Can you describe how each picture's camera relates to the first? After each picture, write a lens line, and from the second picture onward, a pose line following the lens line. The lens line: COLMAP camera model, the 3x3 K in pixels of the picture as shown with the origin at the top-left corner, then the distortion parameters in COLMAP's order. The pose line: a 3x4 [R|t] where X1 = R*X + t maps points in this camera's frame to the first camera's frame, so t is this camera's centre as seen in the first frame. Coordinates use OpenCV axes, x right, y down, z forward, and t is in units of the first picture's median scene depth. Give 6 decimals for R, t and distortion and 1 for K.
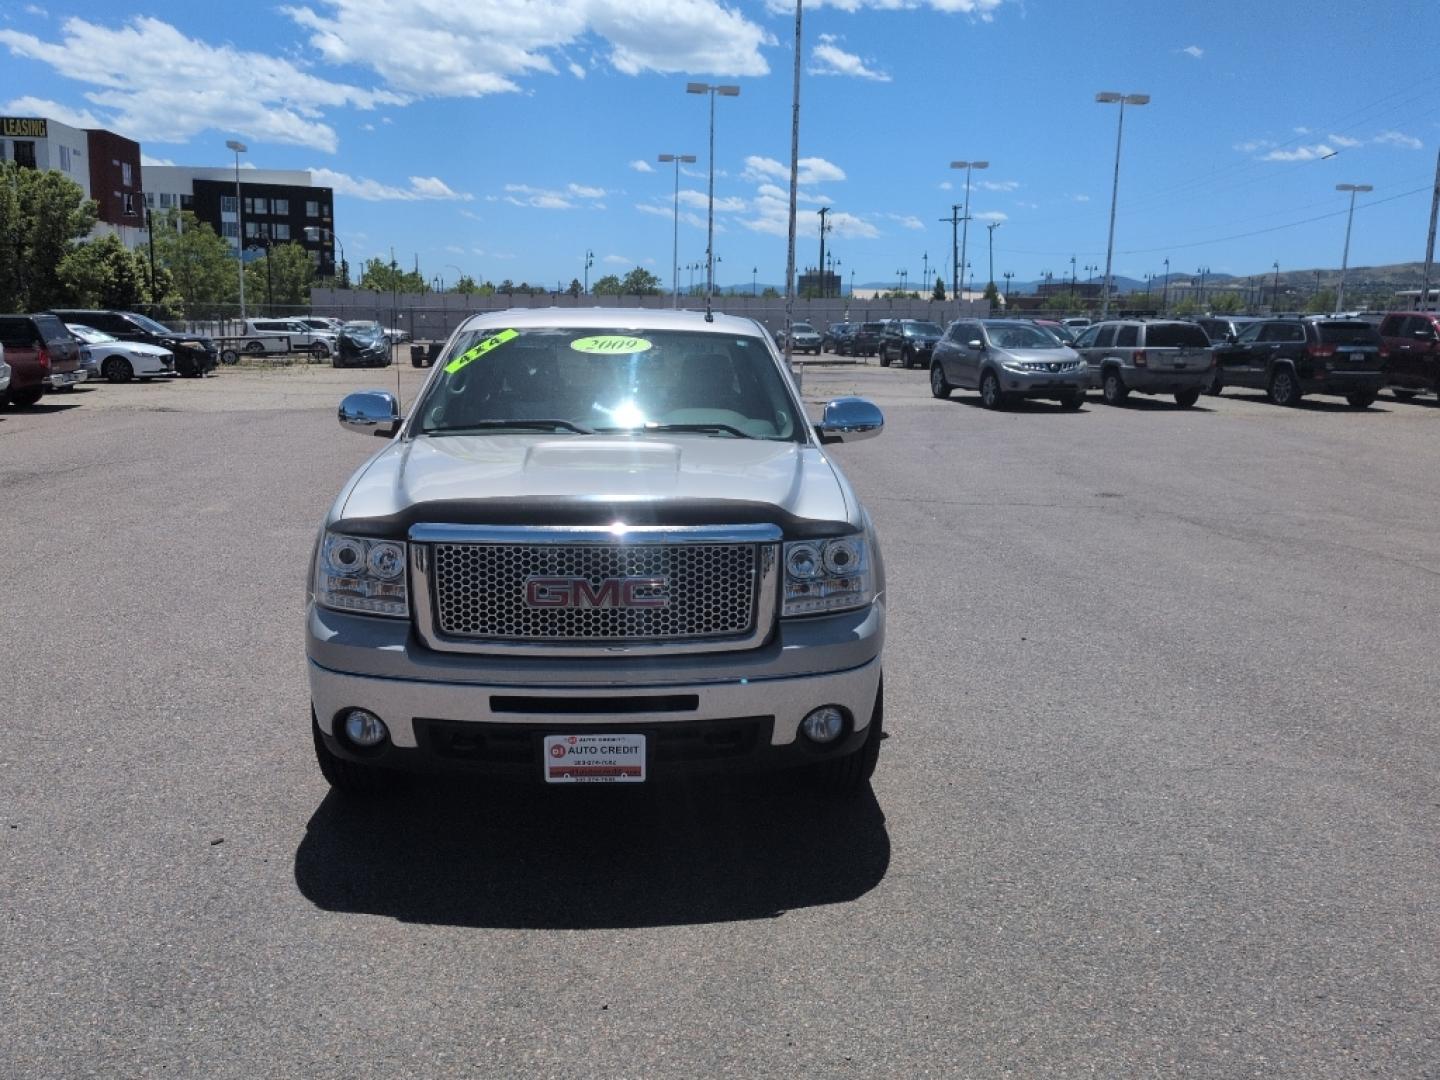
lens RADIAL K [[1219.7, 0, 720.0], [0, 1219.7, 540.0], [0, 0, 1]] dist [0.078910, -0.152595]
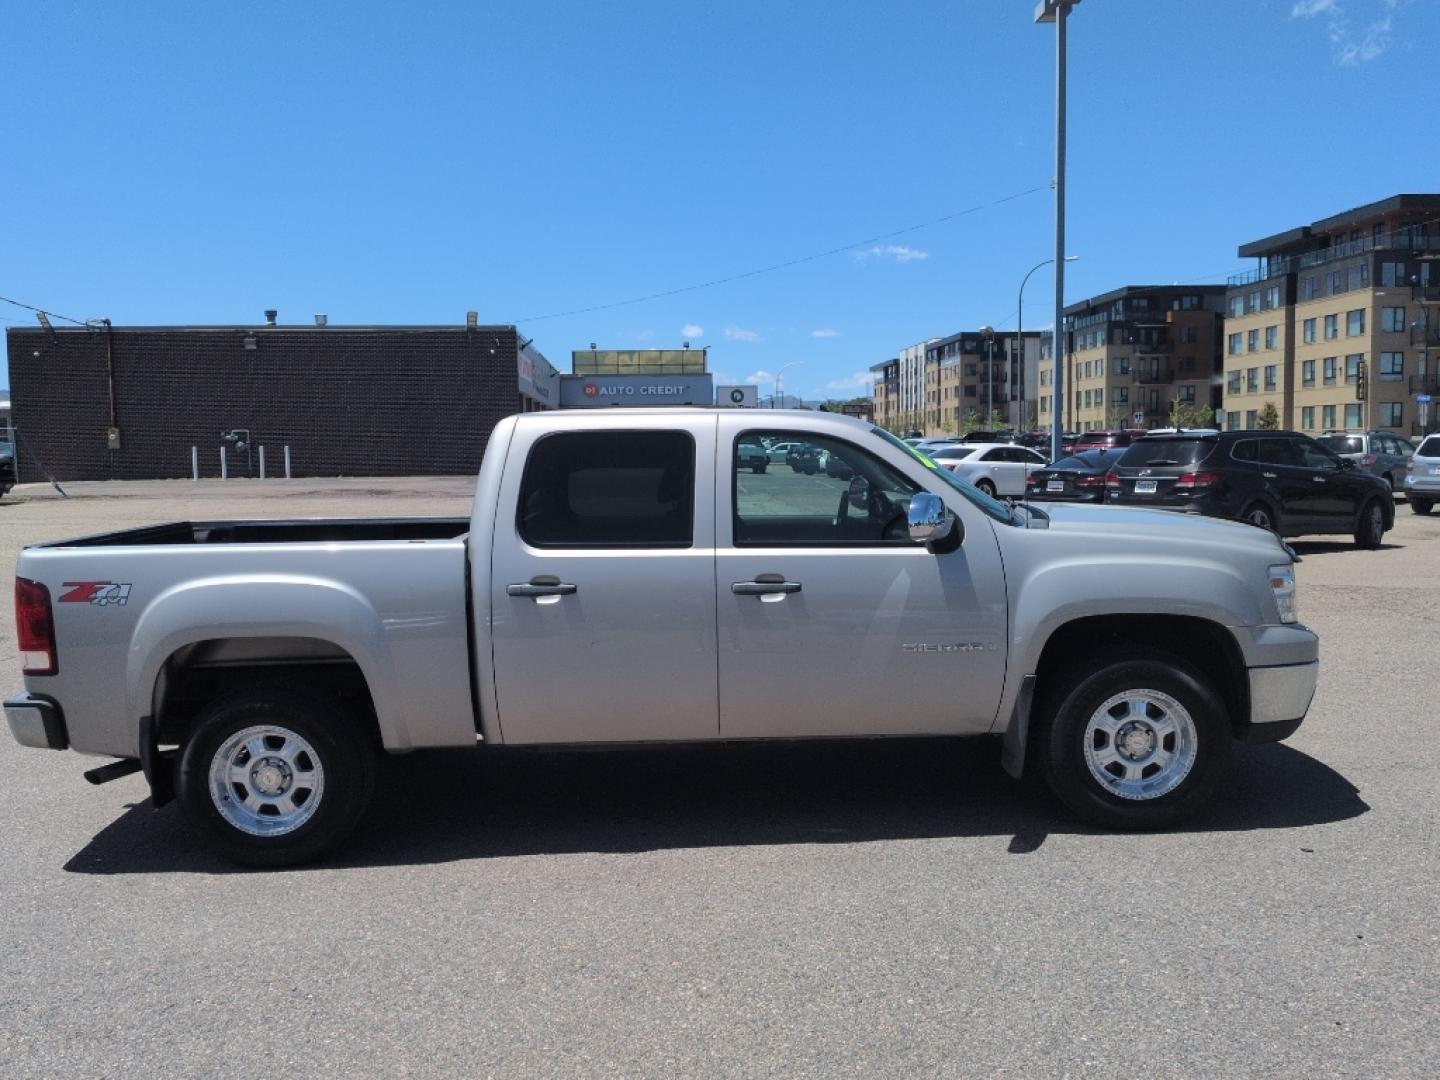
lens RADIAL K [[1219.7, 0, 720.0], [0, 1219.7, 540.0], [0, 0, 1]] dist [0.078910, -0.152595]
pose [[0.036179, -0.098206, 0.994508, -0.795077], [0.193993, 0.976920, 0.089412, -0.130090], [-0.980336, 0.189693, 0.054395, 0.727633]]
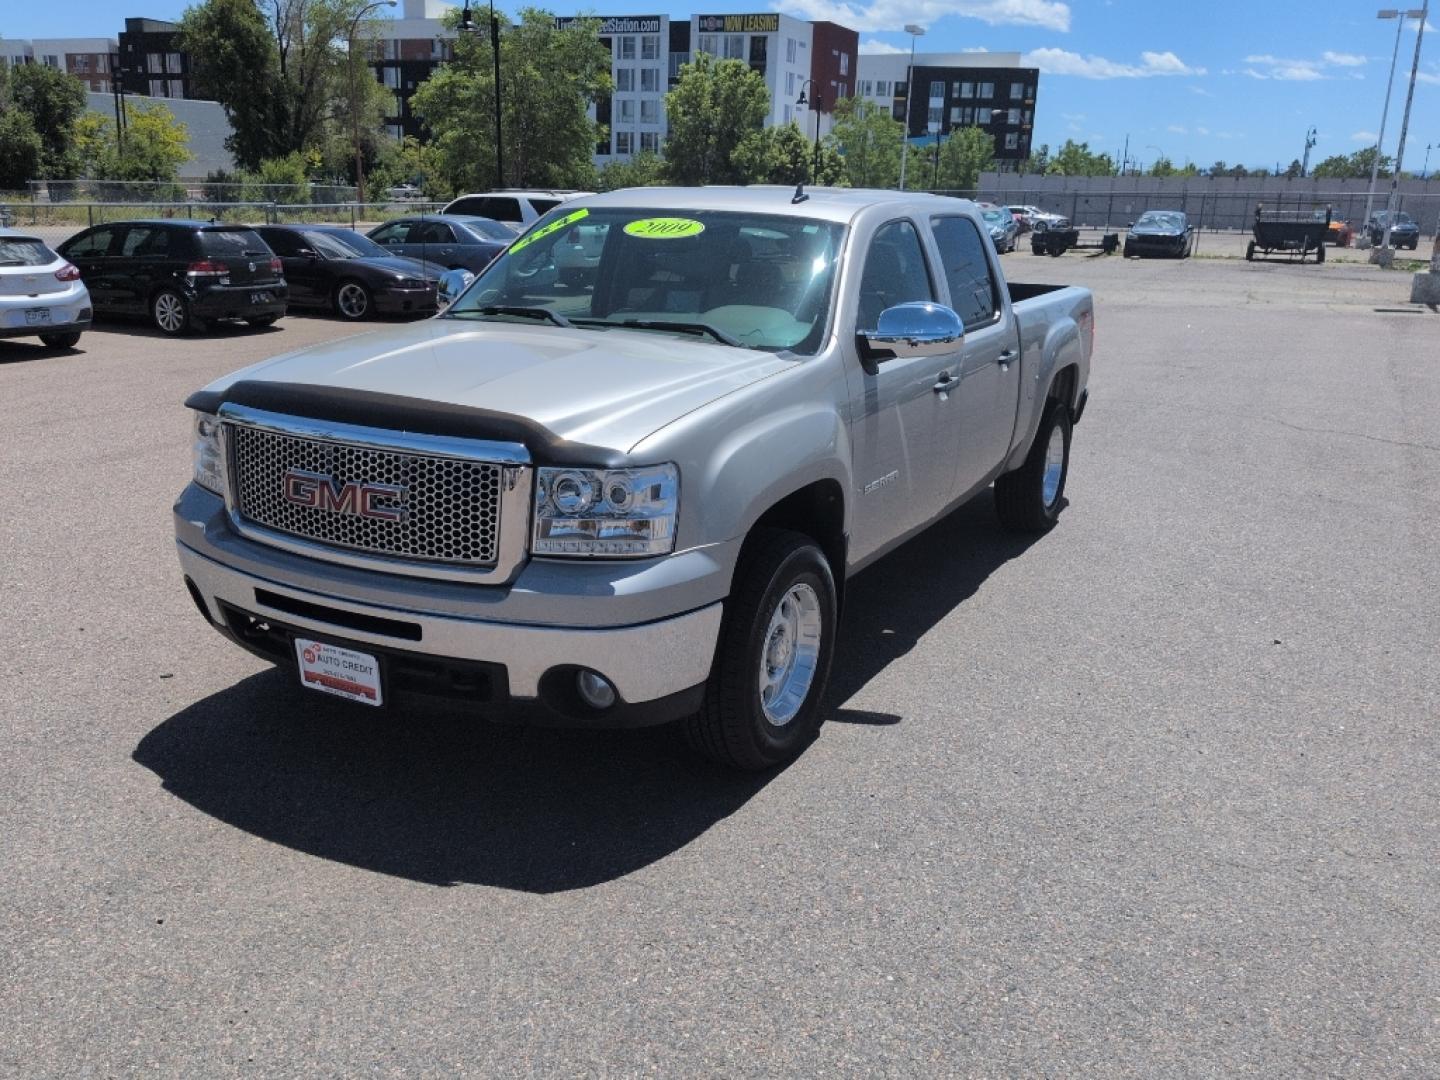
lens RADIAL K [[1219.7, 0, 720.0], [0, 1219.7, 540.0], [0, 0, 1]] dist [0.078910, -0.152595]
pose [[0.853902, 0.146981, -0.499248, 0.279000], [-0.102466, 0.987995, 0.115616, -0.027757], [0.510247, -0.047569, 0.858711, 0.158842]]
